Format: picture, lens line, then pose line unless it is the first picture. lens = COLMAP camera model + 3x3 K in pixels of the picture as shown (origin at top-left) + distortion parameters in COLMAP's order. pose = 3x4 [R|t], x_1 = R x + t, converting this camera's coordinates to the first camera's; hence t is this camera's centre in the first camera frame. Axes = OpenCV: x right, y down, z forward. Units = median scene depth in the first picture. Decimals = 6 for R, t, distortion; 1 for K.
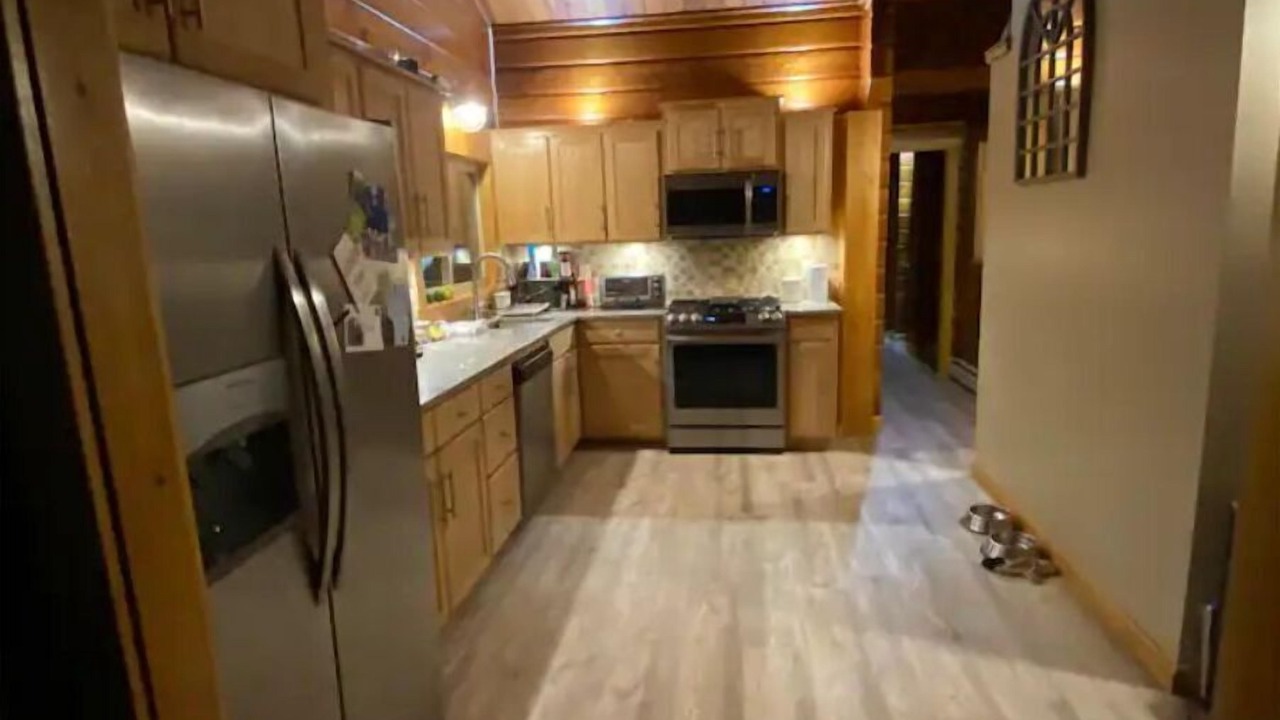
lens RADIAL K [[695.9, 0, 640.0], [0, 695.9, 360.0], [0, 0, 1]] dist [0.005168, 0.000065]
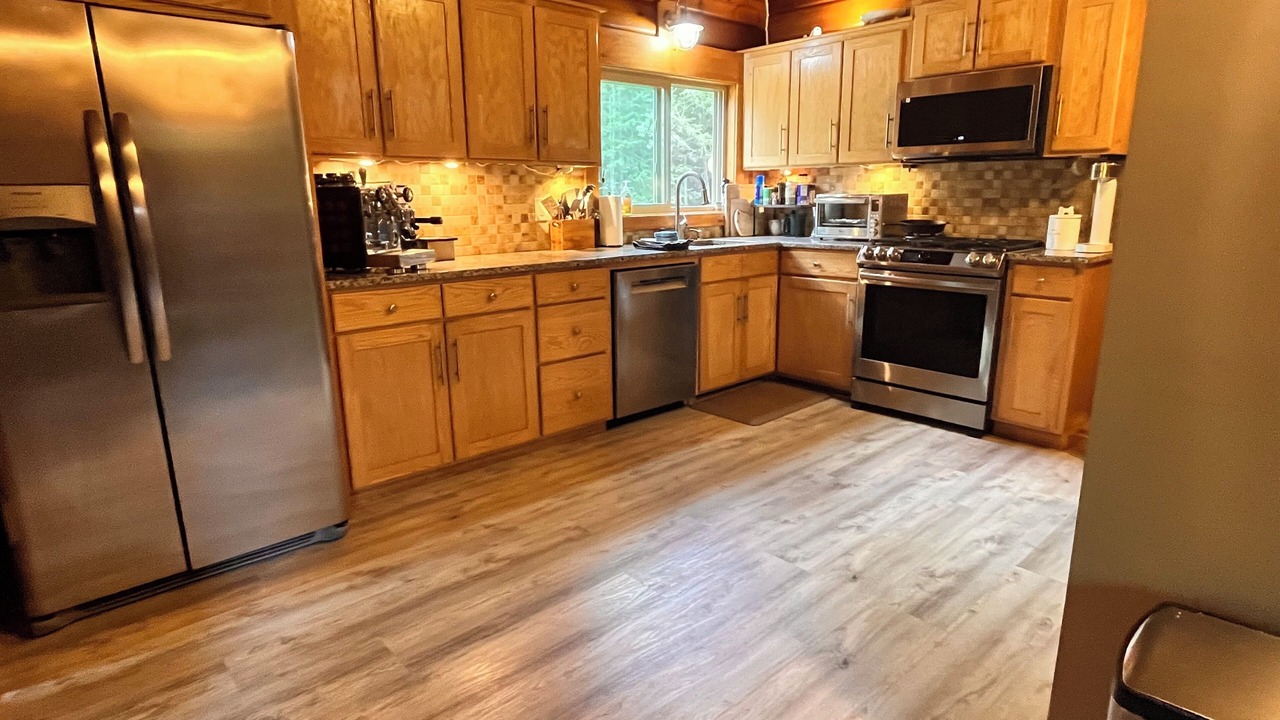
lens RADIAL K [[695.9, 0, 640.0], [0, 695.9, 360.0], [0, 0, 1]] dist [0.005168, 0.000065]
pose [[0.770525, 0.179373, -0.611650, 0.367687], [-0.132732, 0.983705, 0.121273, 0.003852], [0.623437, -0.012258, 0.781778, 0.141880]]
